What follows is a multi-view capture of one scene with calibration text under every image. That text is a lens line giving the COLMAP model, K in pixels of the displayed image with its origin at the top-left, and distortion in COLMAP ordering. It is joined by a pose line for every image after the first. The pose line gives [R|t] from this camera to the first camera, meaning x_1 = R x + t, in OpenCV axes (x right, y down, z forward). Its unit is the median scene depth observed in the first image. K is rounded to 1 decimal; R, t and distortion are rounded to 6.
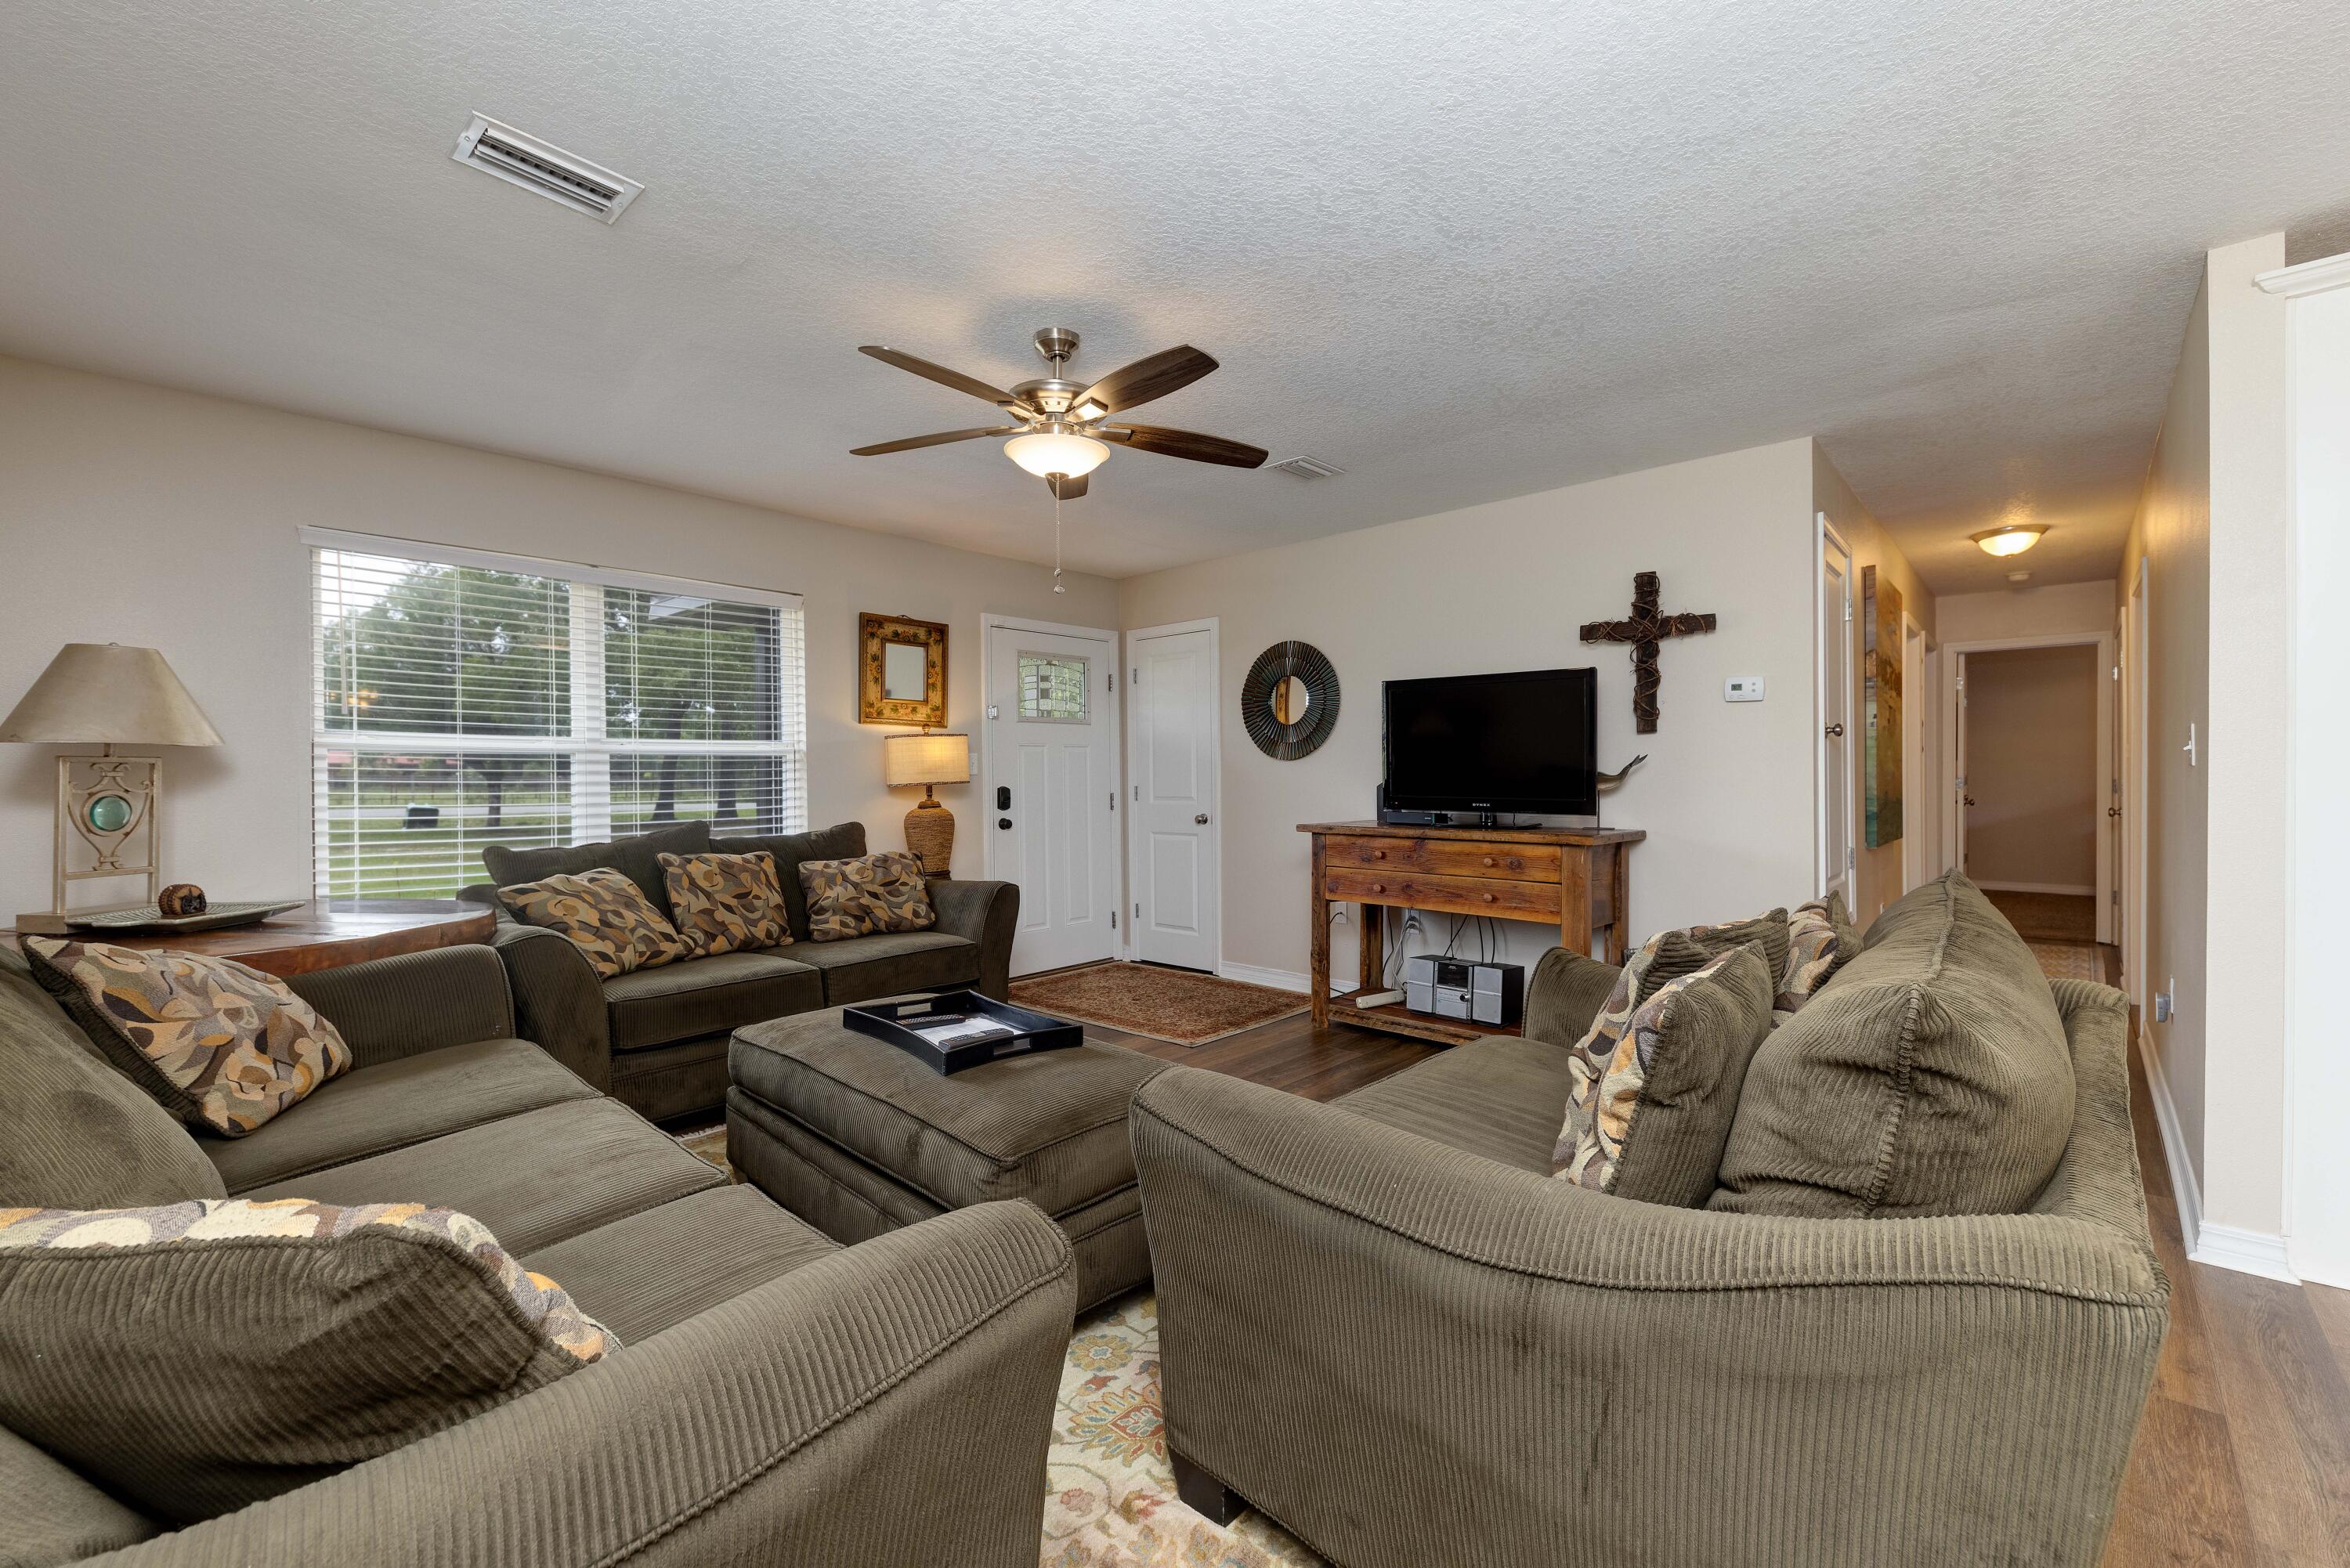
lens RADIAL K [[956.6, 0, 1170.6], [0, 956.6, 778.3], [0, 0, 1]] dist [0.002204, -0.000680]
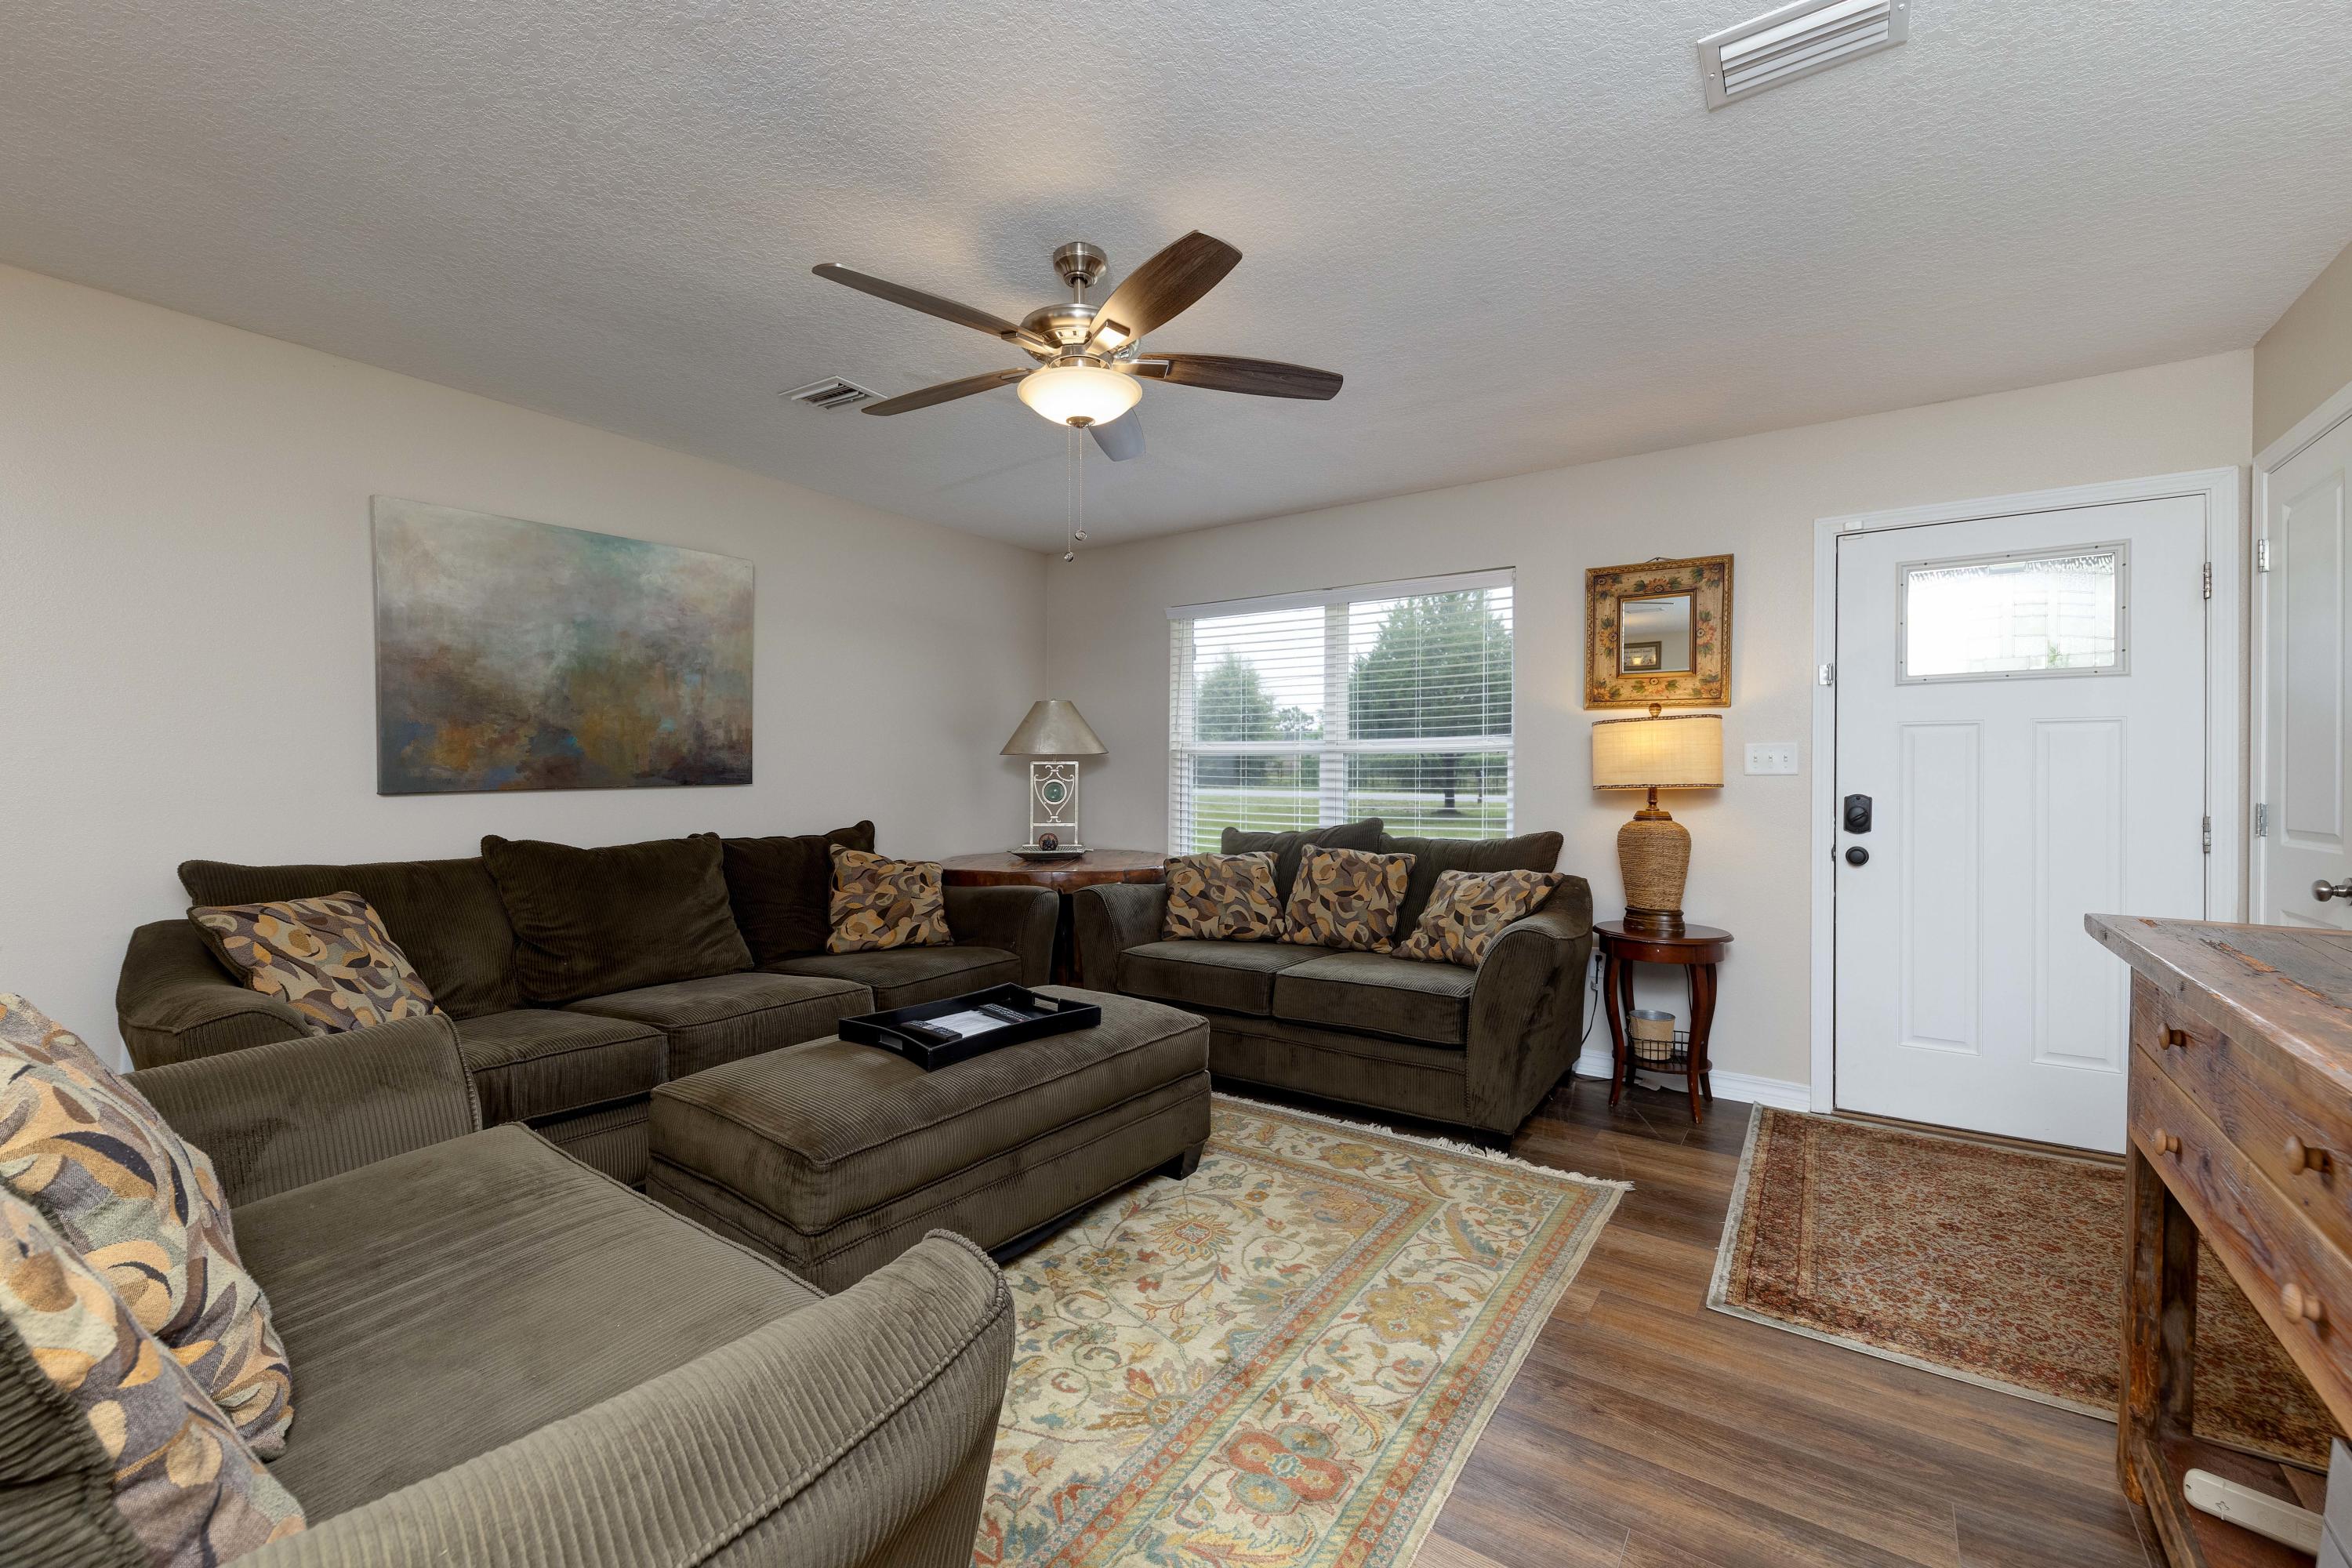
lens RADIAL K [[957.5, 0, 1180.2], [0, 957.5, 786.0], [0, 0, 1]] dist [0.002204, -0.000680]
pose [[0.143534, 0.020320, -0.989437, 0.414171], [-0.005989, 0.999789, 0.019664, -0.007127], [0.989627, 0.003103, 0.143625, 0.547093]]
